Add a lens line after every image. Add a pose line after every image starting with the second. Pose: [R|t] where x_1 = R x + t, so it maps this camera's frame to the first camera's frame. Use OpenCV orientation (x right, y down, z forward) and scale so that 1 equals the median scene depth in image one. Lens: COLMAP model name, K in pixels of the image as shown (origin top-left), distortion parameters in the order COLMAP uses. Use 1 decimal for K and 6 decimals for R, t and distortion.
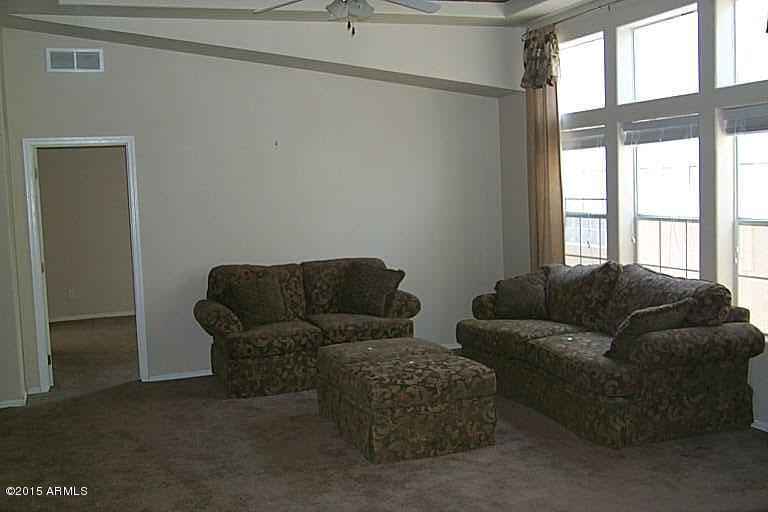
lens RADIAL K [[846.0, 0, 386.2], [0, 846.0, 253.7], [0, 0, 1]] dist [-0.059107, 0.000000]
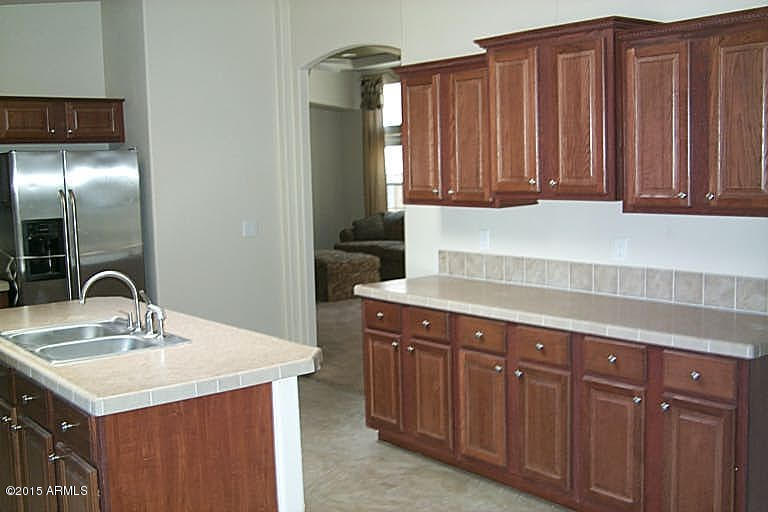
lens RADIAL K [[846.0, 0, 385.4], [0, 846.0, 257.1], [0, 0, 1]] dist [-0.059107, 0.000000]
pose [[0.943185, -0.020007, 0.331664, -0.391199], [0.012815, 0.999633, 0.023860, 0.066185], [-0.332020, -0.018254, 0.943096, -0.675458]]
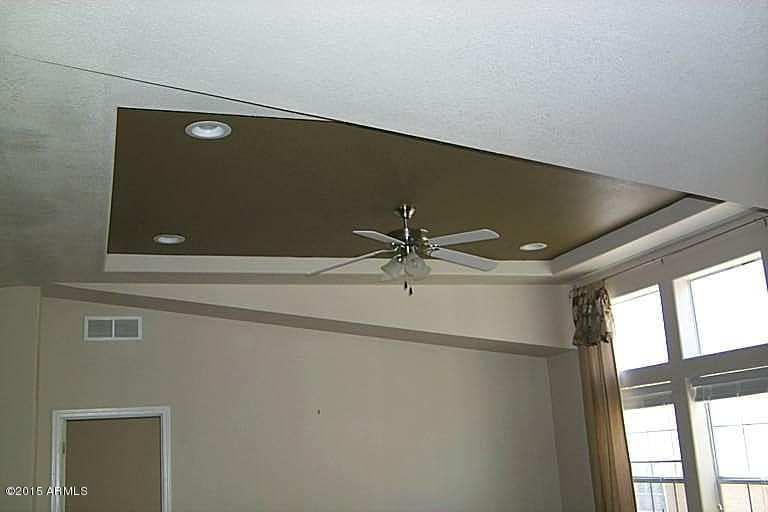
lens RADIAL K [[846.0, 0, 381.1], [0, 846.0, 255.2], [0, 0, 1]] dist [-0.059107, 0.000000]
pose [[0.999479, -0.028941, -0.014308, -0.045452], [0.023195, 0.951974, -0.305300, -0.007742], [0.022456, 0.304809, 0.952149, 0.054845]]
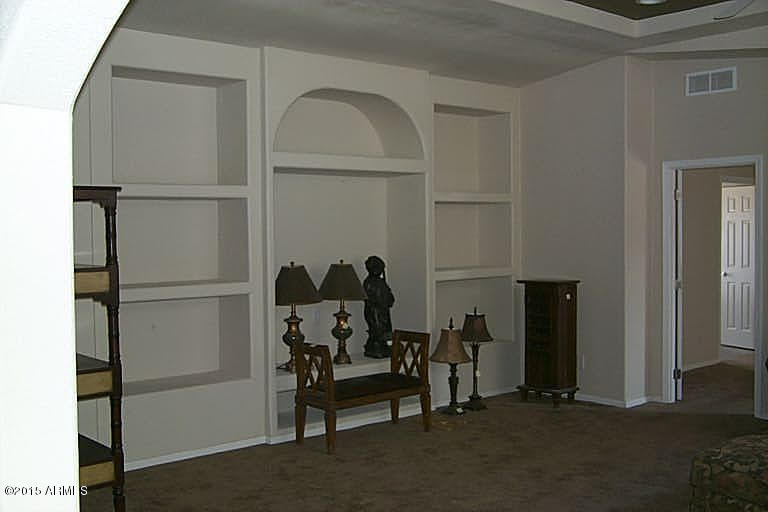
lens RADIAL K [[846.0, 0, 382.8], [0, 846.0, 258.2], [0, 0, 1]] dist [-0.059107, 0.000000]
pose [[0.359222, 0.064105, -0.931048, 0.428310], [-0.070783, 0.996636, 0.041311, -0.034225], [0.930564, 0.051063, 0.362551, 0.279862]]
